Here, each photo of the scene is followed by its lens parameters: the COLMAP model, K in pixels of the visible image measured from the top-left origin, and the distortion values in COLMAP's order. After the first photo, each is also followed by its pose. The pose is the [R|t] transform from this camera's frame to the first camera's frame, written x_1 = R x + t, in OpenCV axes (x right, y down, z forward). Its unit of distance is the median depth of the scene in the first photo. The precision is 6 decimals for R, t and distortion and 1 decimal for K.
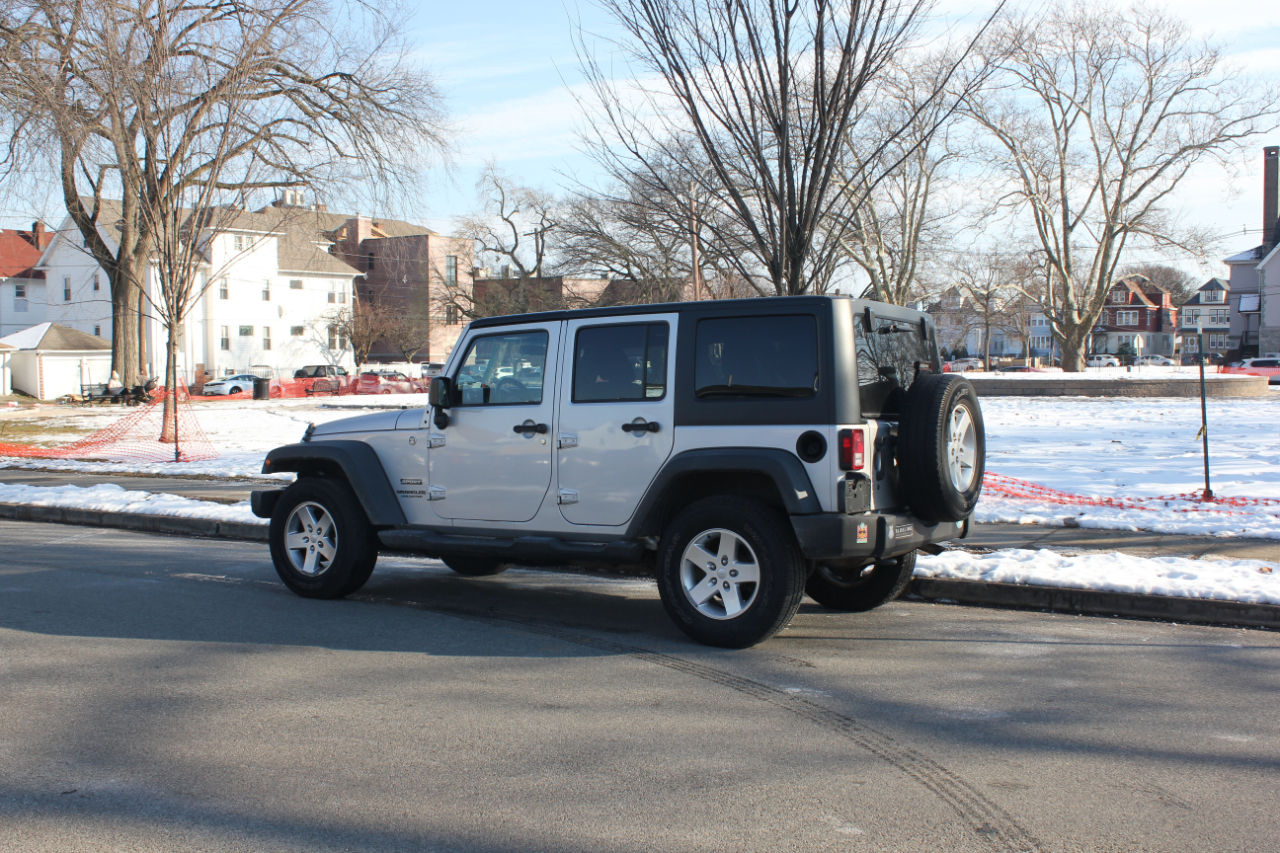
lens RADIAL K [[1396.0, 0, 640.0], [0, 1396.0, 426.5], [0, 0, 1]] dist [-0.112377, 0.128439]
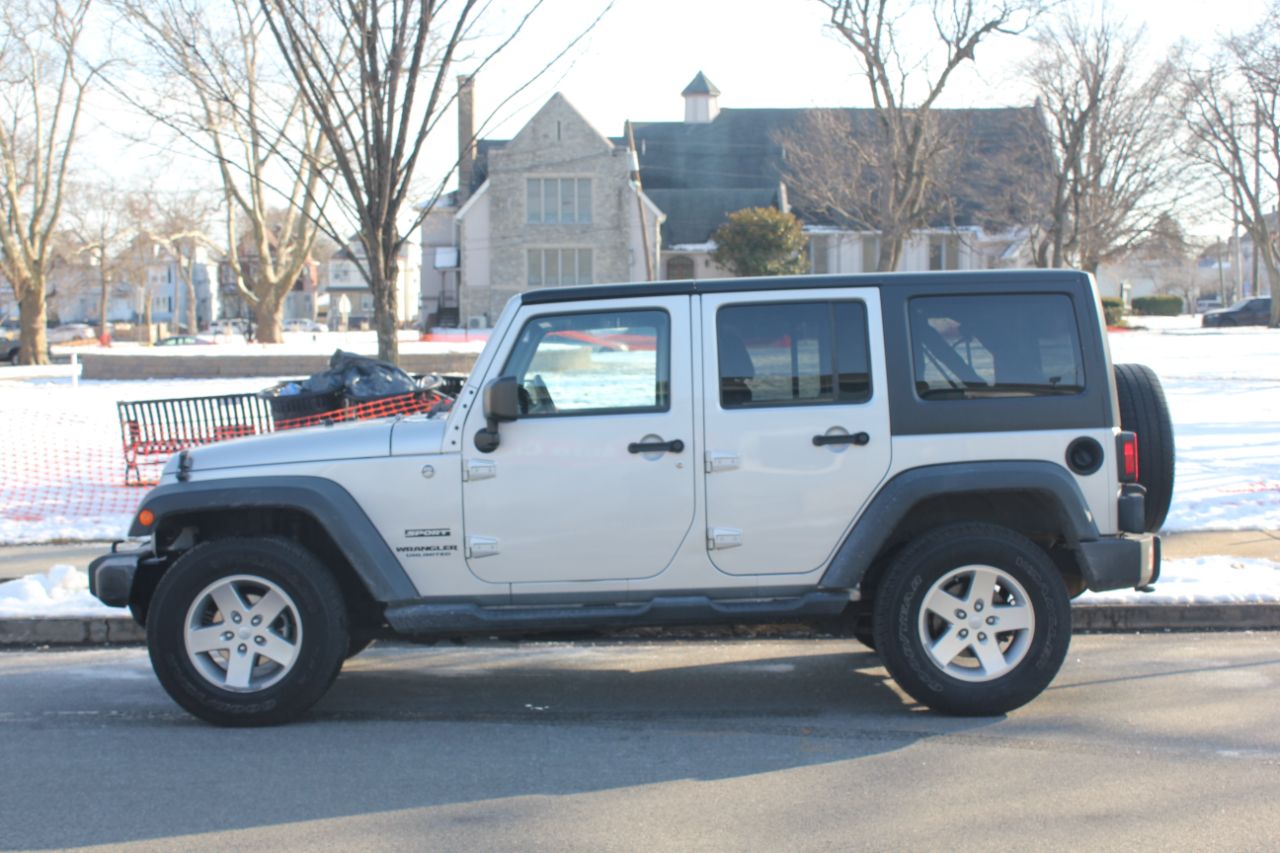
lens RADIAL K [[1786.0, 0, 640.0], [0, 1786.0, 426.5], [0, 0, 1]] dist [-0.054577, 0.077097]
pose [[0.835213, -0.035061, 0.548808, -3.765652], [0.029643, 0.999385, 0.018734, -0.167900], [-0.549127, 0.000622, 0.835739, 1.564814]]
